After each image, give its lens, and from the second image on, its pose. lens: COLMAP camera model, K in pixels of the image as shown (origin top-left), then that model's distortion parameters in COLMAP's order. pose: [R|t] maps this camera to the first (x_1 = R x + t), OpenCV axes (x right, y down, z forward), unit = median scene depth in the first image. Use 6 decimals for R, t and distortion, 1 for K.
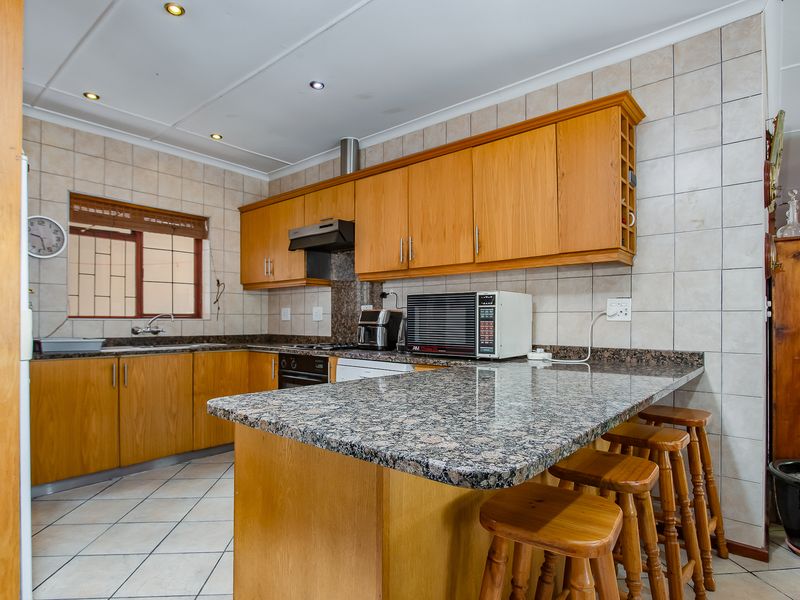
lens RADIAL K [[427.5, 0, 400.5], [0, 427.5, 315.8], [0, 0, 1]] dist [0.000577, 0.000055]
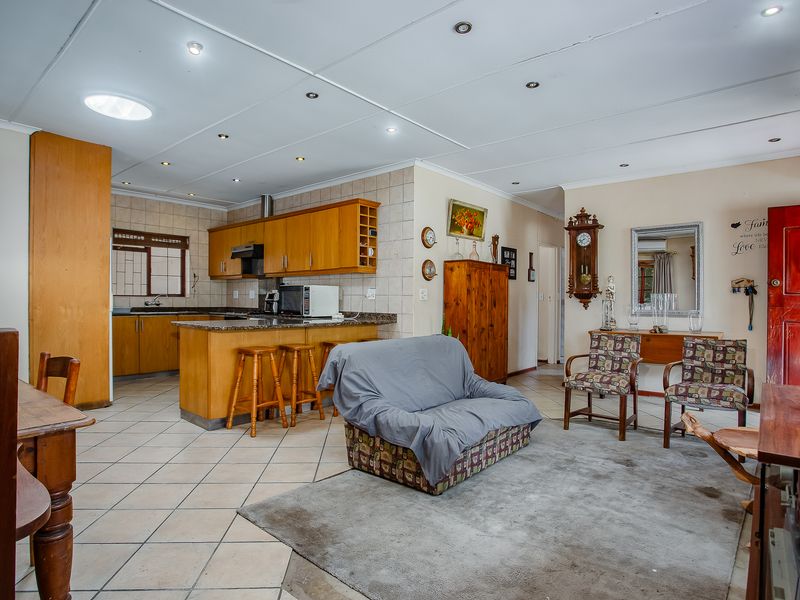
lens RADIAL K [[469.3, 0, 400.0], [0, 469.3, 300.0], [0, 0, 1]] dist [-0.004559, 0.001075]
pose [[0.998748, 0.008315, -0.049328, 0.540126], [-0.007901, 0.999932, 0.008595, -0.004609], [0.049396, -0.008195, 0.998746, -0.916000]]
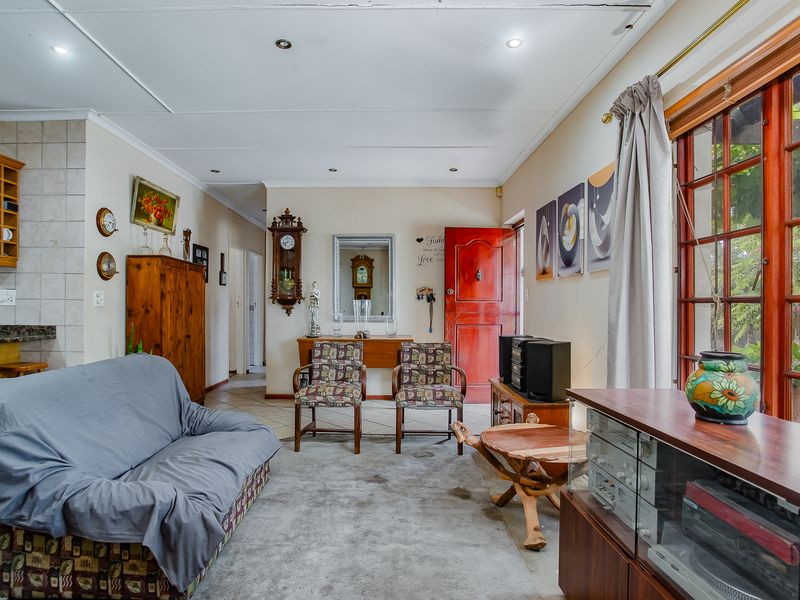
lens RADIAL K [[477.8, 0, 398.9], [0, 477.8, 309.1], [0, 0, 1]] dist [-0.064313, 0.045236]
pose [[0.809078, 0.004750, 0.587682, 0.459408], [-0.012206, 0.999887, 0.008722, -0.003744], [-0.587575, -0.014231, 0.809045, -0.710730]]
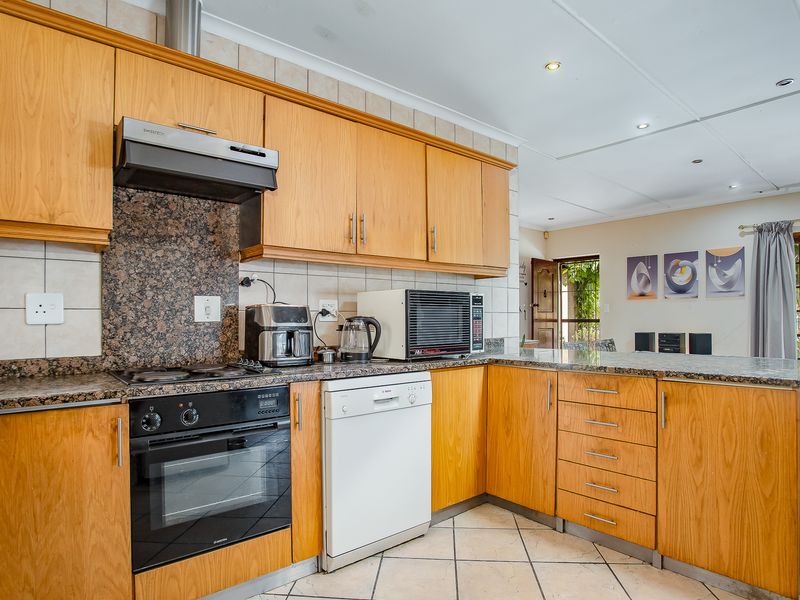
lens RADIAL K [[469.3, 0, 400.0], [0, 469.3, 300.0], [0, 0, 1]] dist [-0.004559, 0.001075]
pose [[0.203524, 0.039257, 0.978283, -0.692018], [-0.000875, 0.999203, -0.039915, 0.006682], [-0.979070, 0.007268, 0.203396, 0.652993]]
